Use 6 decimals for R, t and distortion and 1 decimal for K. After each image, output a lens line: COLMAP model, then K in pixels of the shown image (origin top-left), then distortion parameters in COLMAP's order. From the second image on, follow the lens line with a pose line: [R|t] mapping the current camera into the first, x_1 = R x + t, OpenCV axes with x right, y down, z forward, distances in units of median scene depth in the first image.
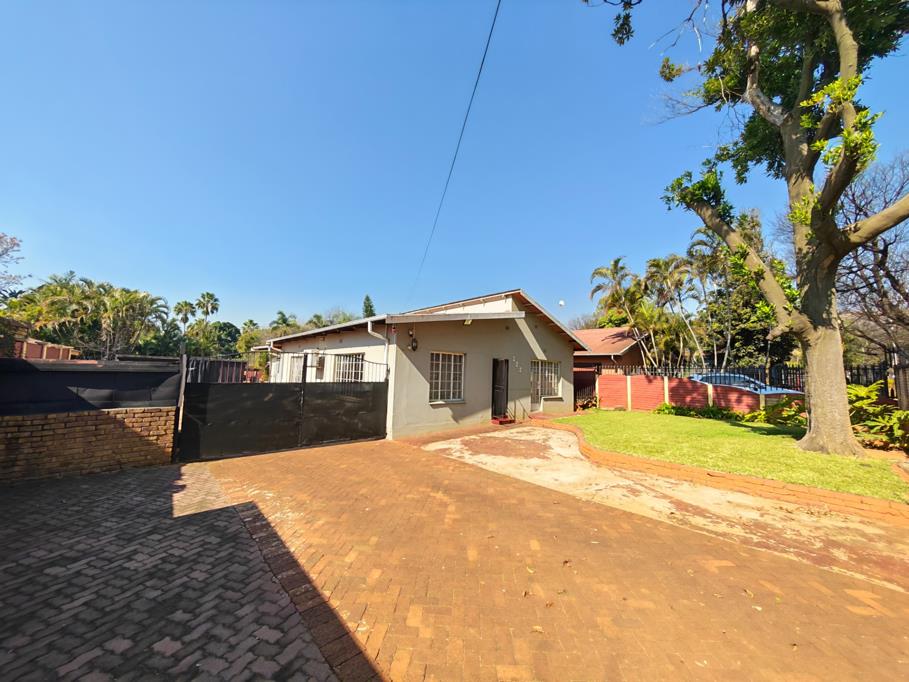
lens RADIAL K [[337.8, 0, 454.5], [0, 337.8, 341.0], [0, 0, 1]] dist [-0.002232, 0.000037]
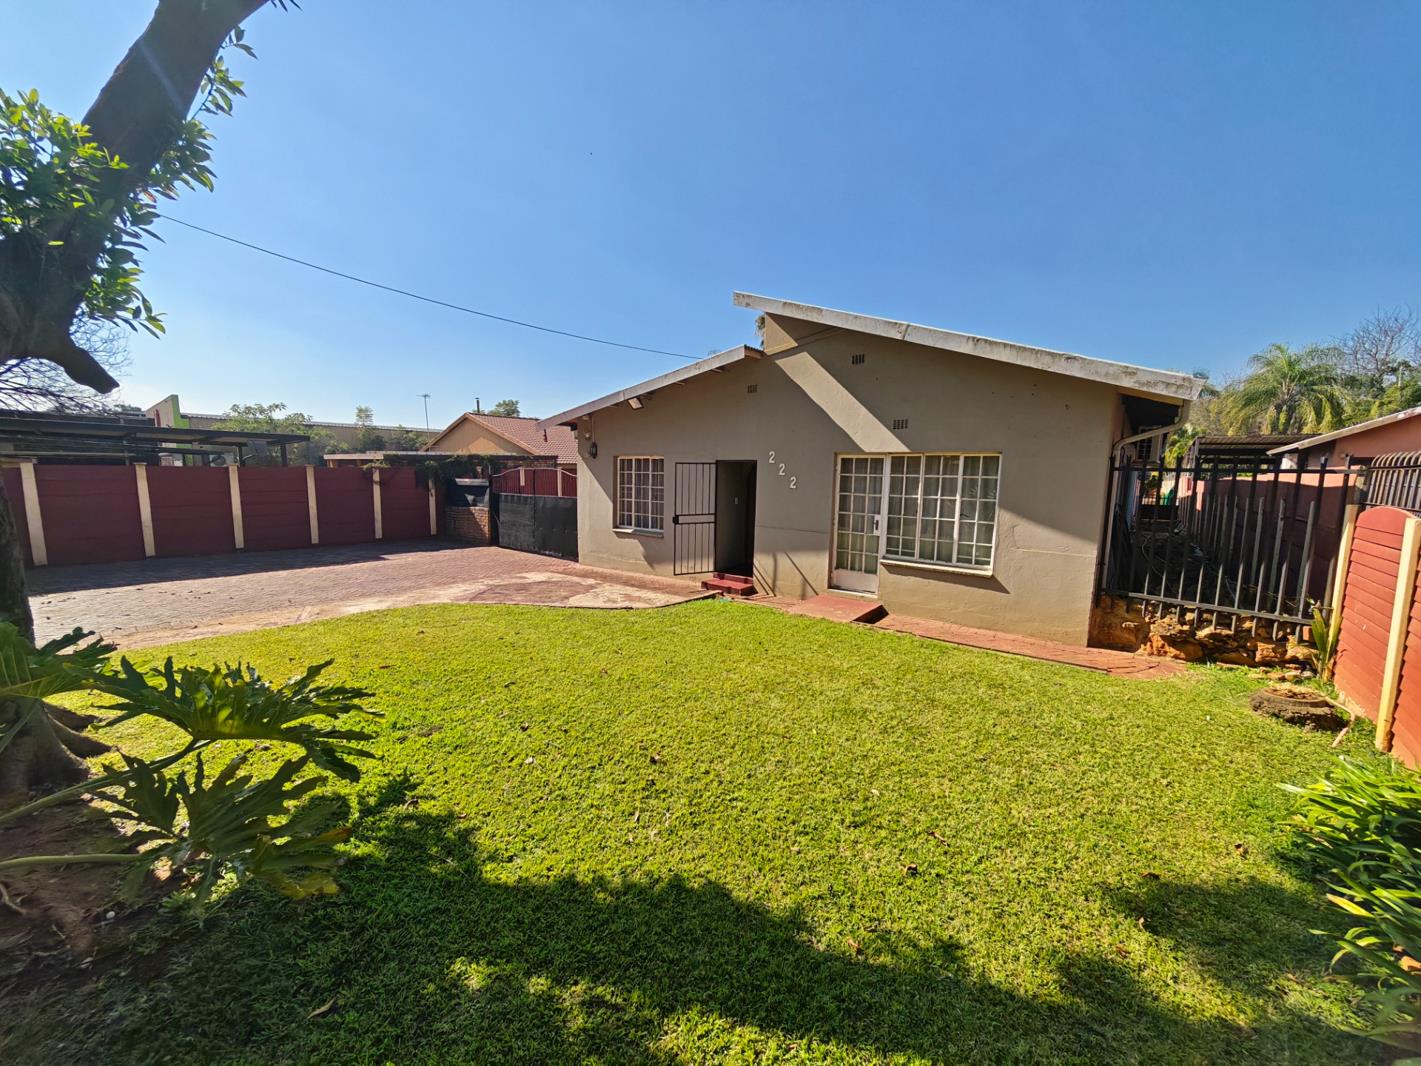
lens RADIAL K [[528.1, 0, 710.5], [0, 528.1, 533.0], [0, 0, 1]] dist [-0.002232, 0.000037]
pose [[0.156012, 0.082765, -0.984282, 0.988410], [0.079240, 0.992223, 0.095993, 0.091595], [0.984572, -0.092970, 0.148240, 0.955459]]
